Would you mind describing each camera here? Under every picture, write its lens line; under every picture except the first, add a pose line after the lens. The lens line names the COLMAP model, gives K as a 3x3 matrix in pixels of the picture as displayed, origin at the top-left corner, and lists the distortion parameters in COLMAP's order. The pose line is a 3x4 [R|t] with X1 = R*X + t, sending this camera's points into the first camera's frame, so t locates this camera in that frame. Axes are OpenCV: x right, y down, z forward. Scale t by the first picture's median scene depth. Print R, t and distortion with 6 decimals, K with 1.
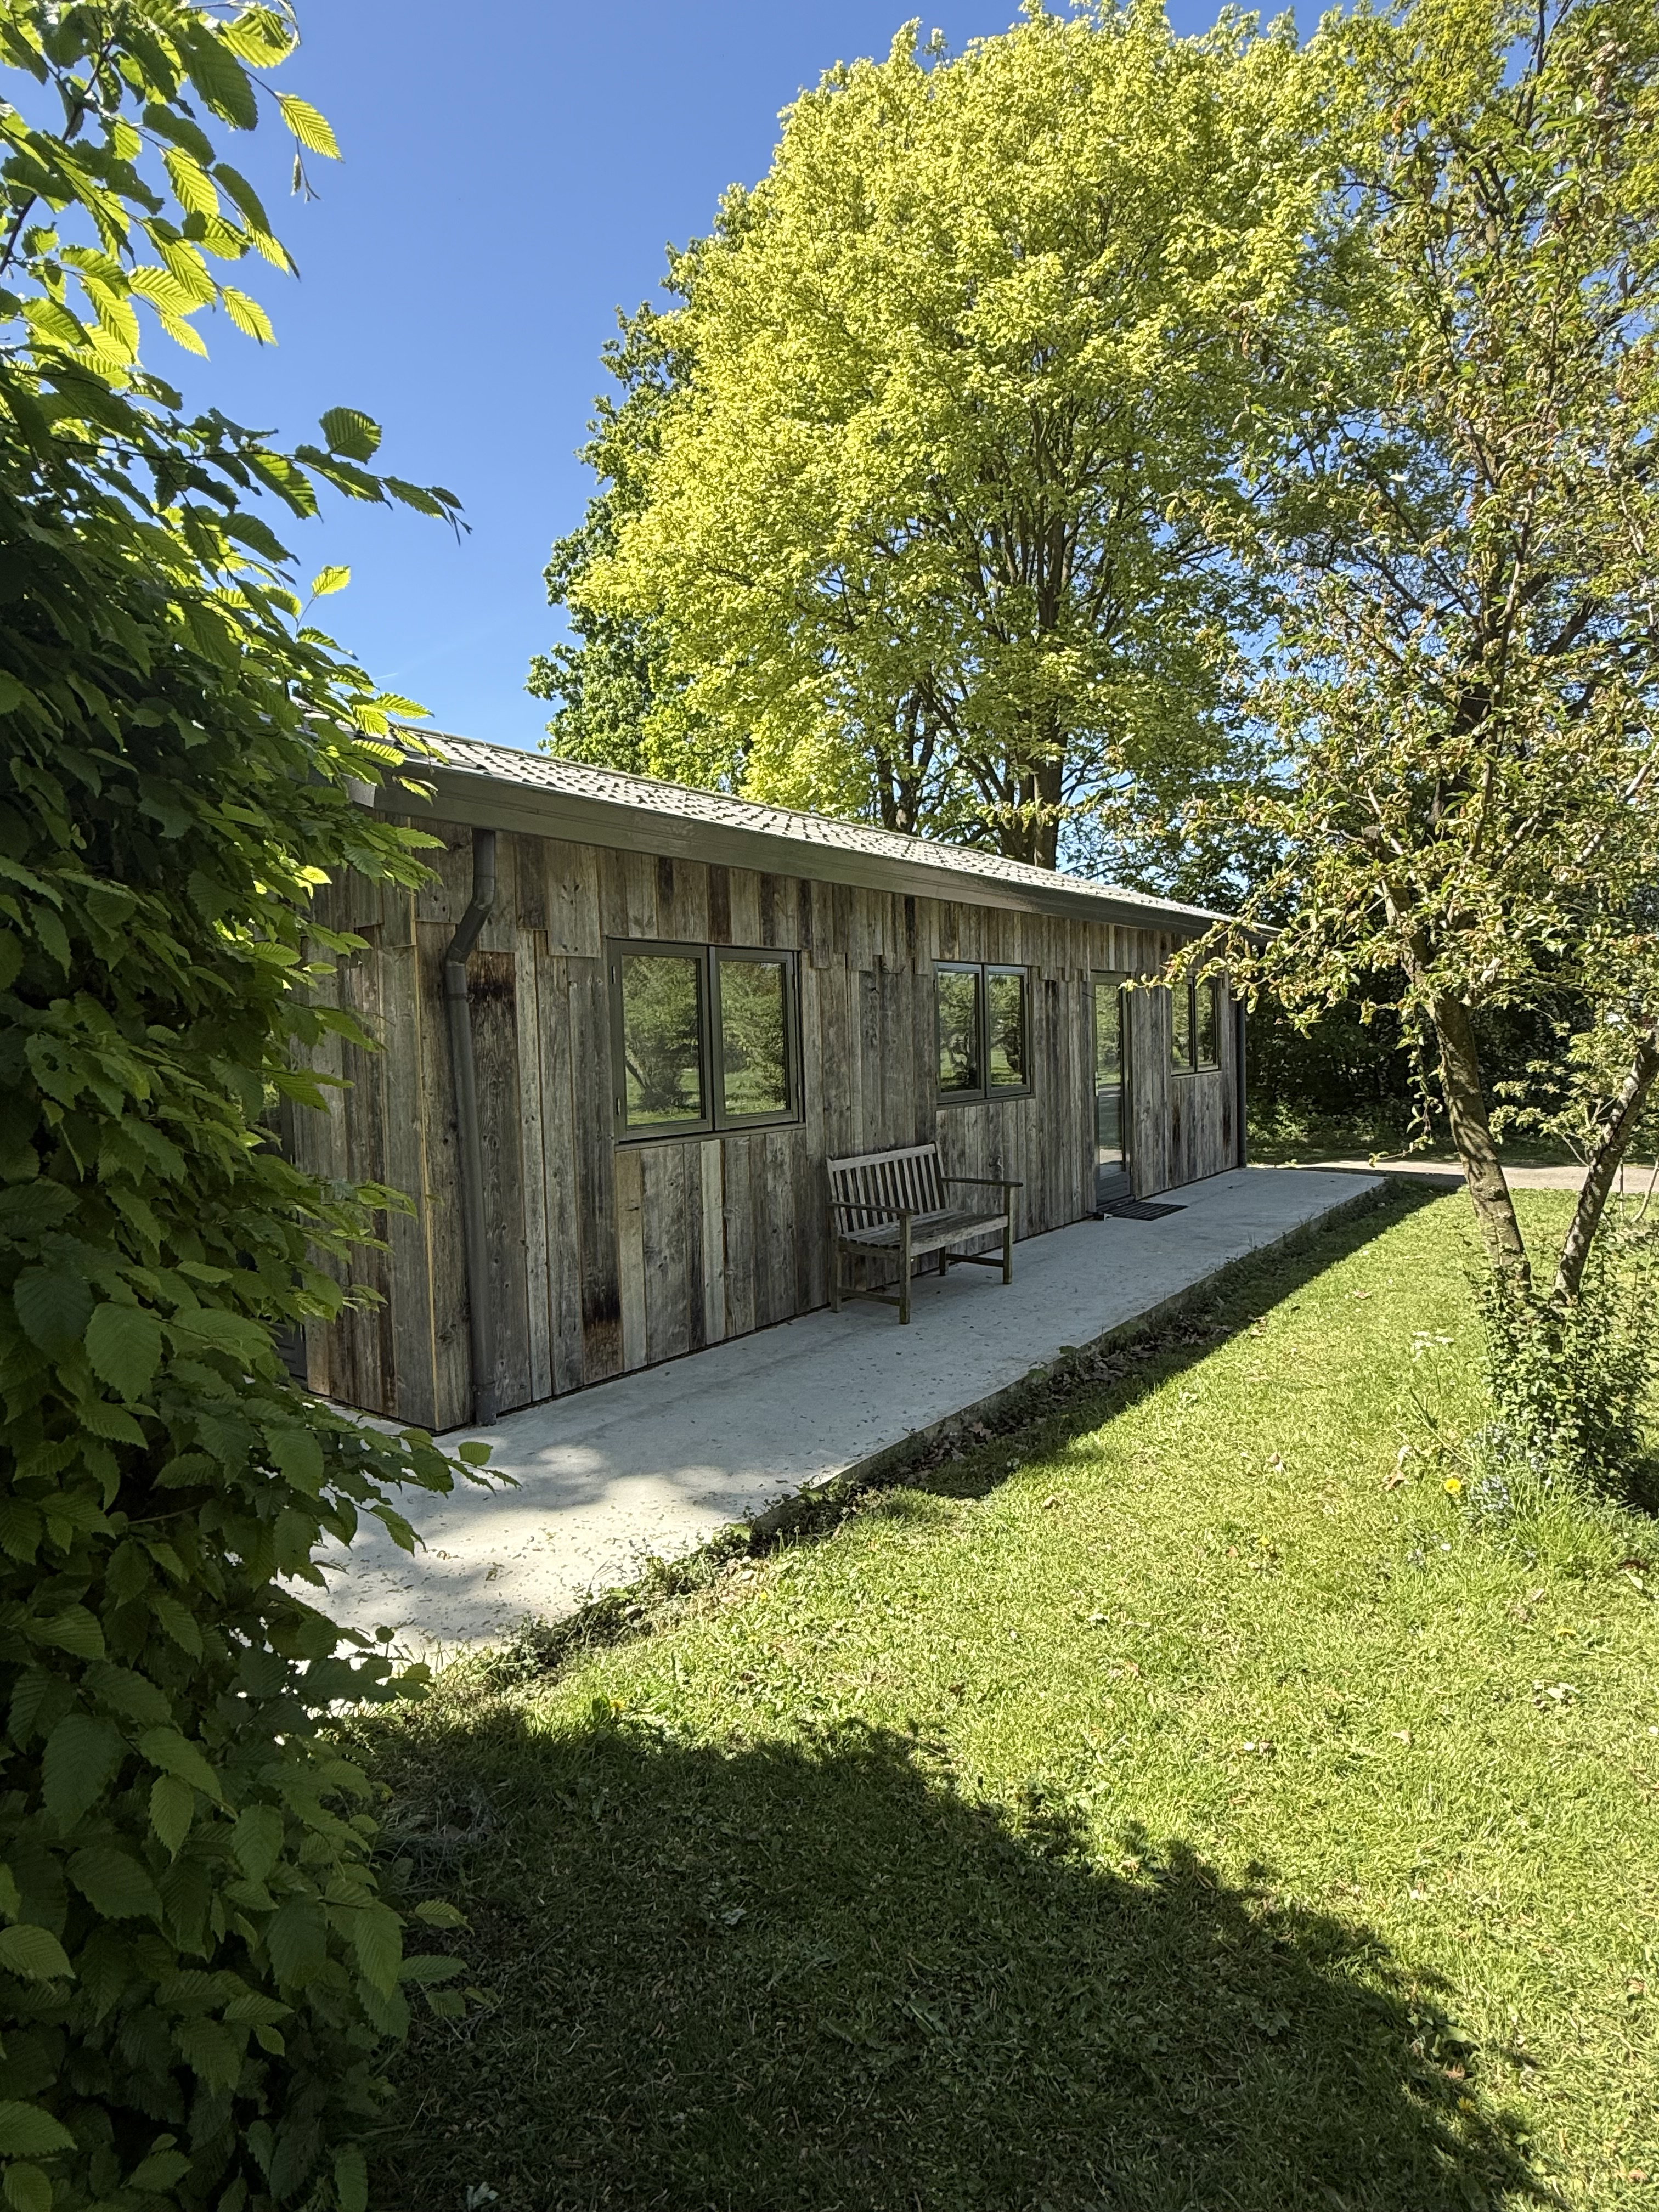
lens RADIAL K [[1206.4, 0, 826.4], [0, 1206.4, 1100.1], [0, 0, 1]] dist [-0.012270, -0.003116]
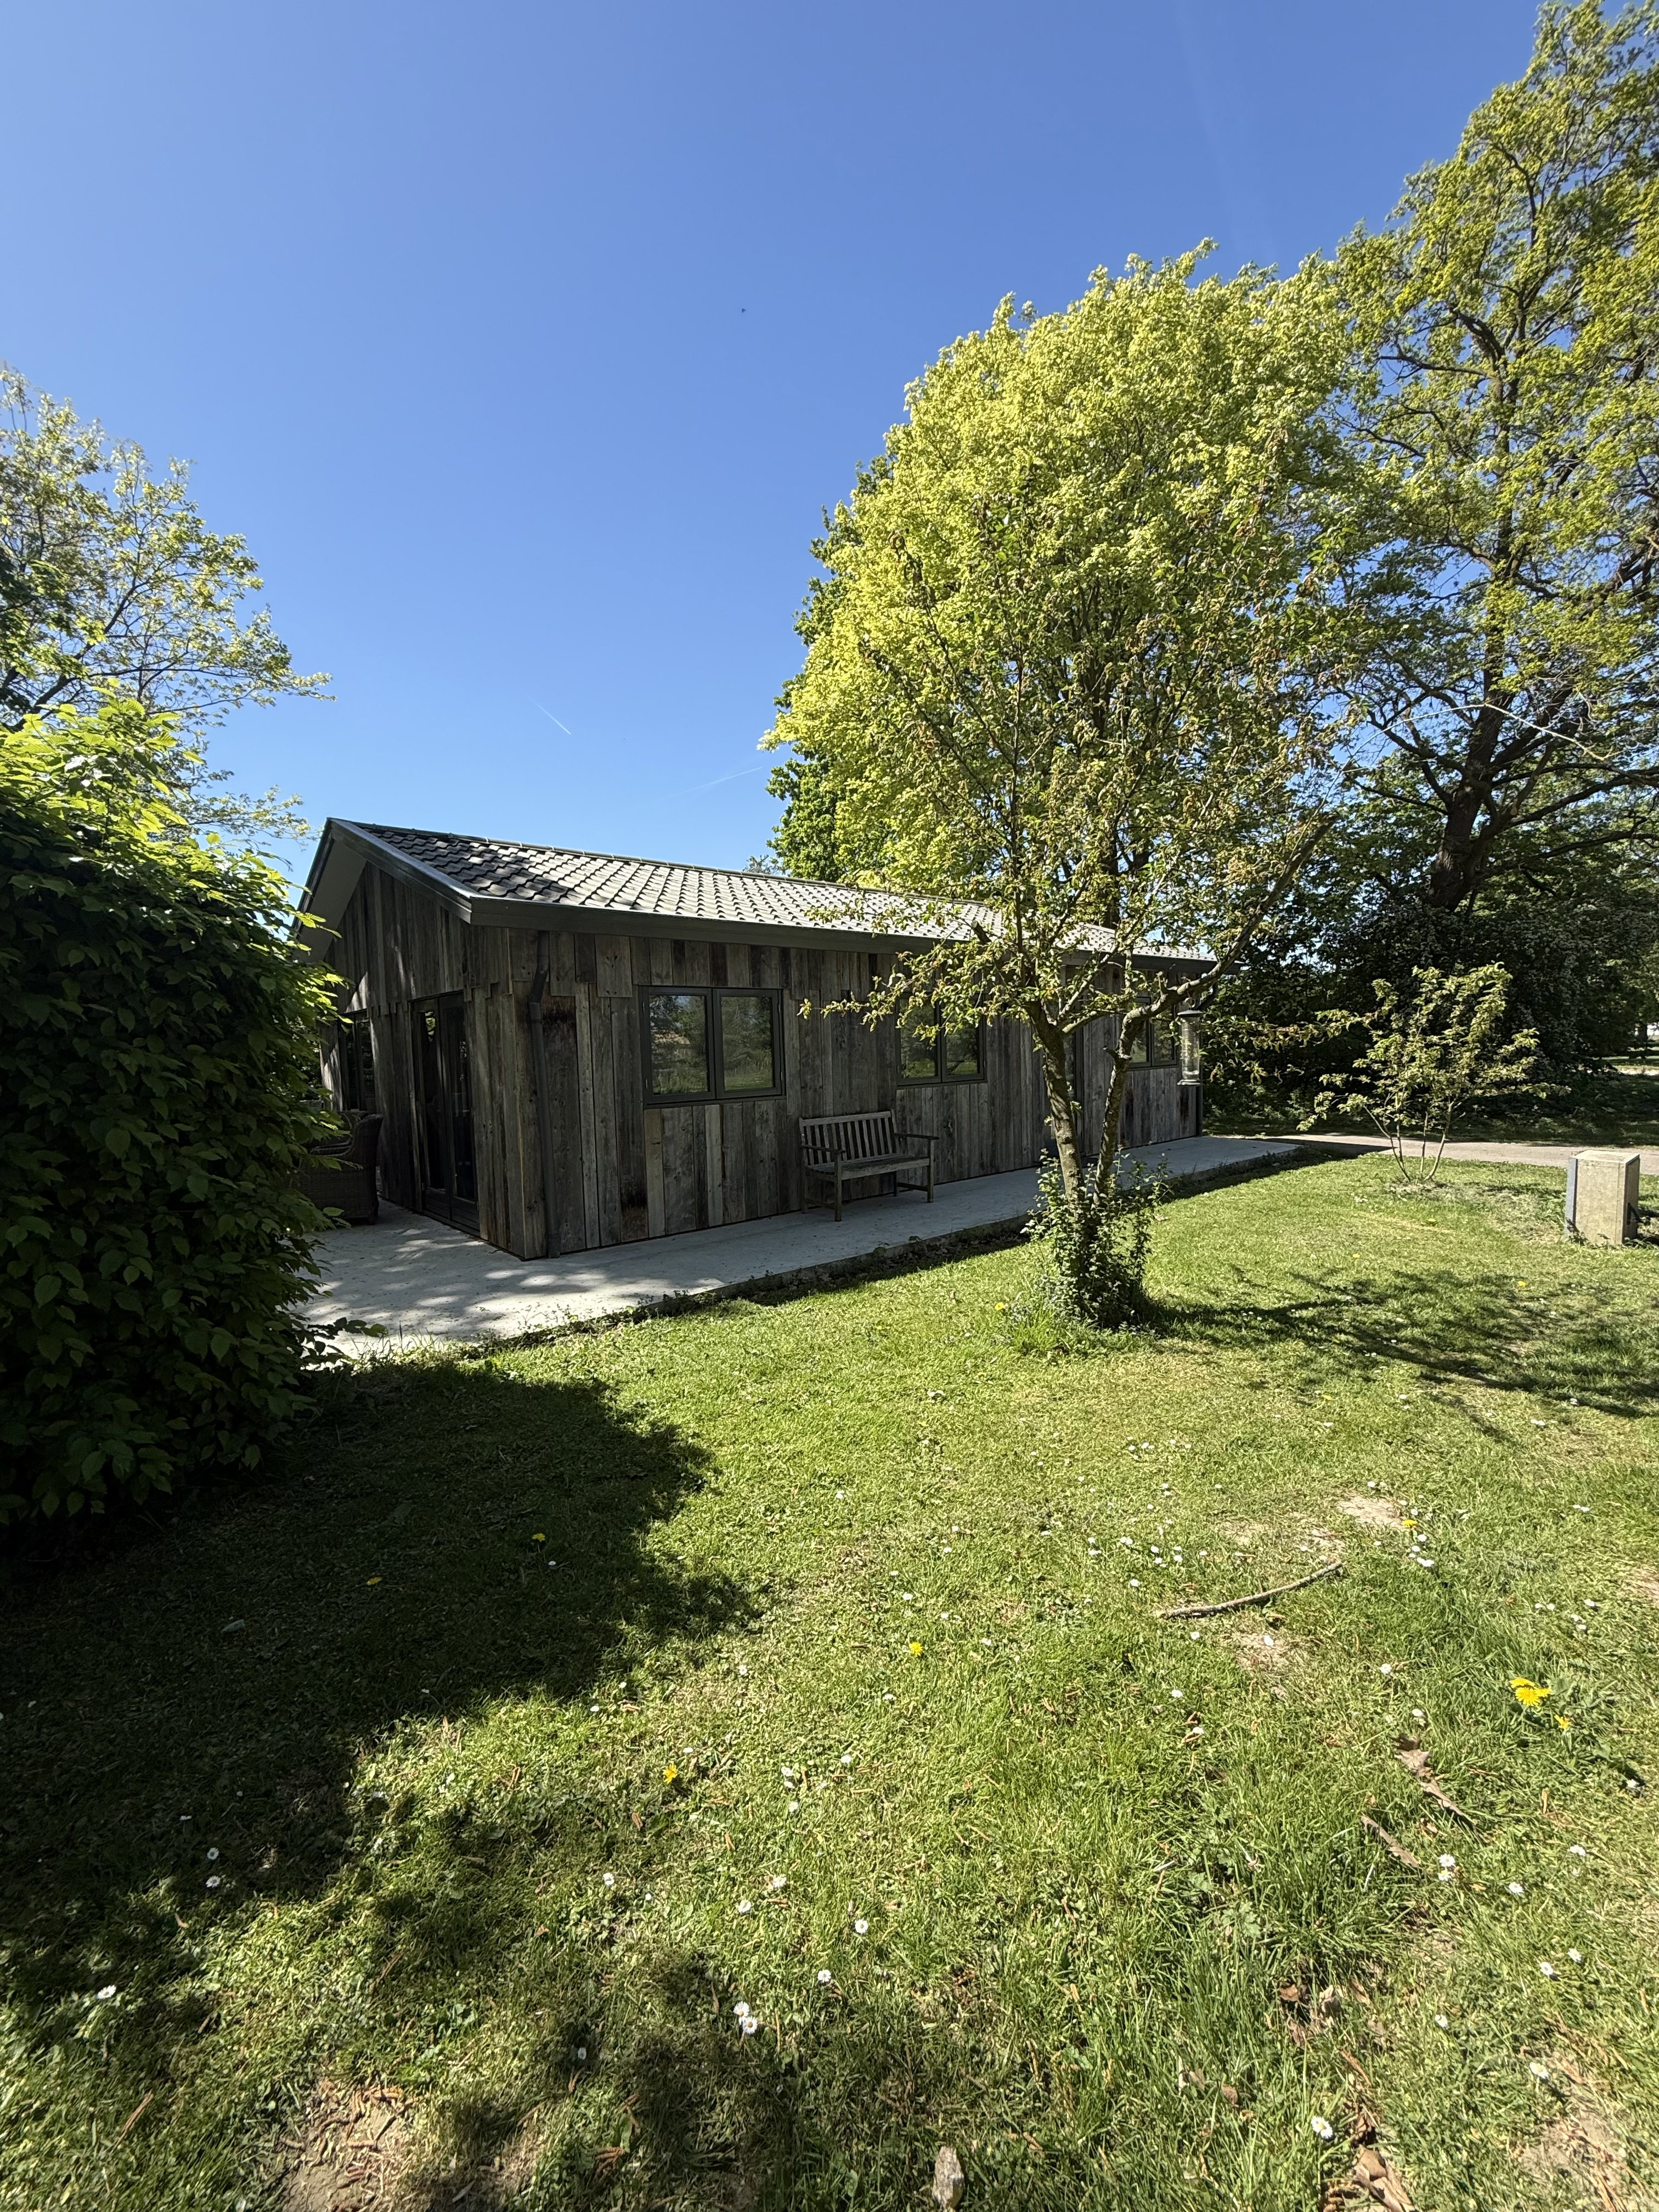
lens RADIAL K [[884.4, 0, 835.5], [0, 884.4, 1108.5], [0, 0, 1]] dist [-0.024028, 0.000256]
pose [[0.981623, 0.019903, -0.189790, 0.338369], [-0.014335, 0.999427, 0.030667, -0.001607], [0.190291, -0.027383, 0.981346, -0.191480]]
